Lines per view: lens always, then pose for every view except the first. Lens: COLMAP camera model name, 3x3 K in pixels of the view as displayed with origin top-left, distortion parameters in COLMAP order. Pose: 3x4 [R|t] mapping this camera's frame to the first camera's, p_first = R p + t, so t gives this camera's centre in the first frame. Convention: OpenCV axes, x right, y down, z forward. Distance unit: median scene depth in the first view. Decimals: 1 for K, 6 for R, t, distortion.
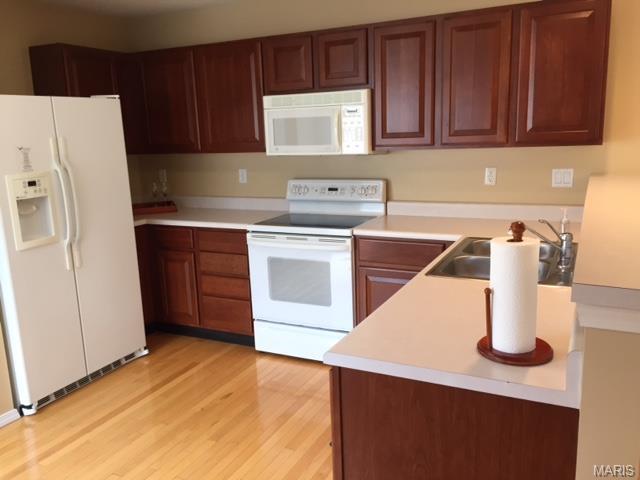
lens RADIAL K [[545.4, 0, 319.1], [0, 545.4, 240.1], [0, 0, 1]] dist [0.077892, -0.097447]
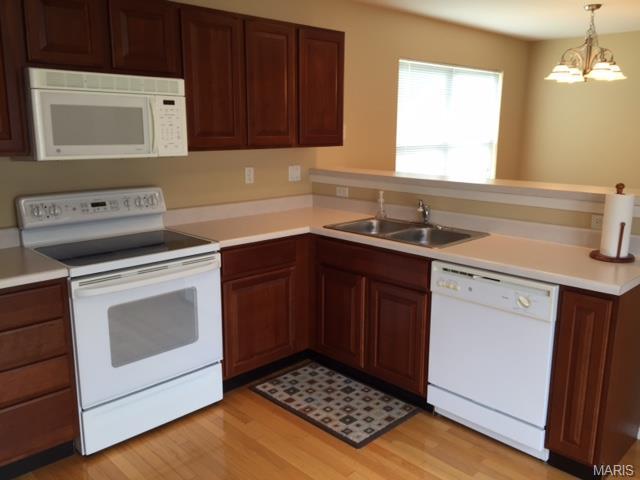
lens RADIAL K [[545.4, 0, 319.1], [0, 545.4, 243.0], [0, 0, 1]] dist [0.077892, -0.097447]
pose [[0.329721, -0.163548, 0.929804, -0.652637], [0.170998, 0.978936, 0.111552, -0.082399], [-0.928463, 0.122214, 0.350742, 0.515410]]
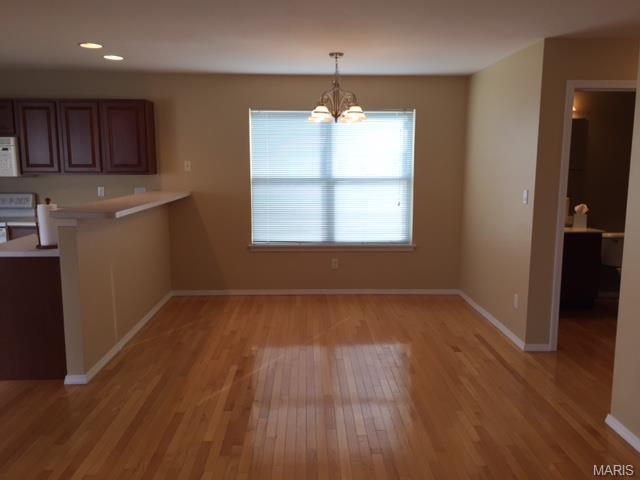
lens RADIAL K [[545.4, 0, 322.7], [0, 545.4, 239.3], [0, 0, 1]] dist [0.077892, -0.097447]
pose [[0.881661, -0.031447, 0.470834, 0.106532], [0.060693, 0.997047, -0.047060, 0.154268], [-0.467964, 0.070067, 0.880966, -0.822313]]
